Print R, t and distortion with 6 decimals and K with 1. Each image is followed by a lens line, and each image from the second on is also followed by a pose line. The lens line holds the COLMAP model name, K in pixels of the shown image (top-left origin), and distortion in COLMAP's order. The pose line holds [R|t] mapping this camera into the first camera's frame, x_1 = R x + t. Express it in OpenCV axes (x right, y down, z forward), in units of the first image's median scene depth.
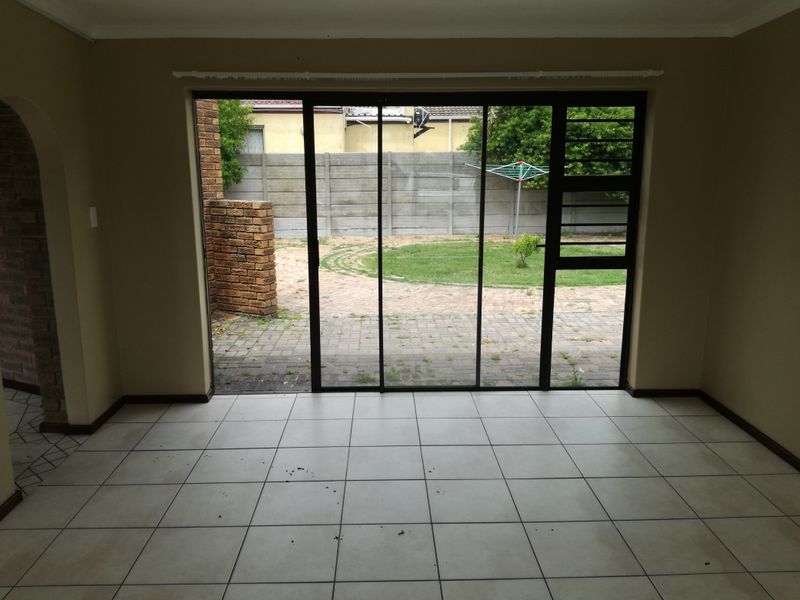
lens RADIAL K [[653.5, 0, 400.0], [0, 653.5, 300.0], [0, 0, 1]] dist [0.144740, -0.280913]
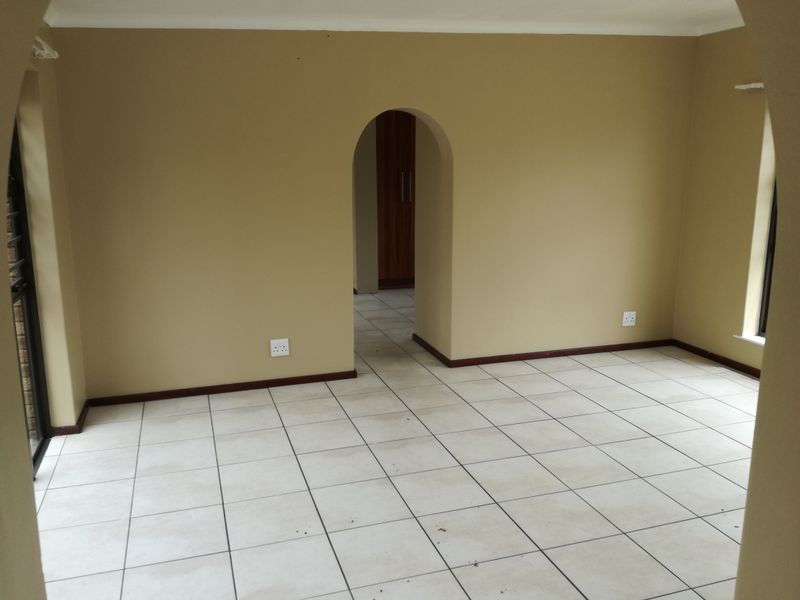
lens RADIAL K [[653.5, 0, 400.0], [0, 653.5, 300.0], [0, 0, 1]] dist [0.144740, -0.280913]
pose [[-0.295979, -0.189095, 0.936290, -0.682162], [0.192085, 0.948402, 0.252263, -0.193023], [-0.935681, 0.254512, -0.244385, 0.979814]]
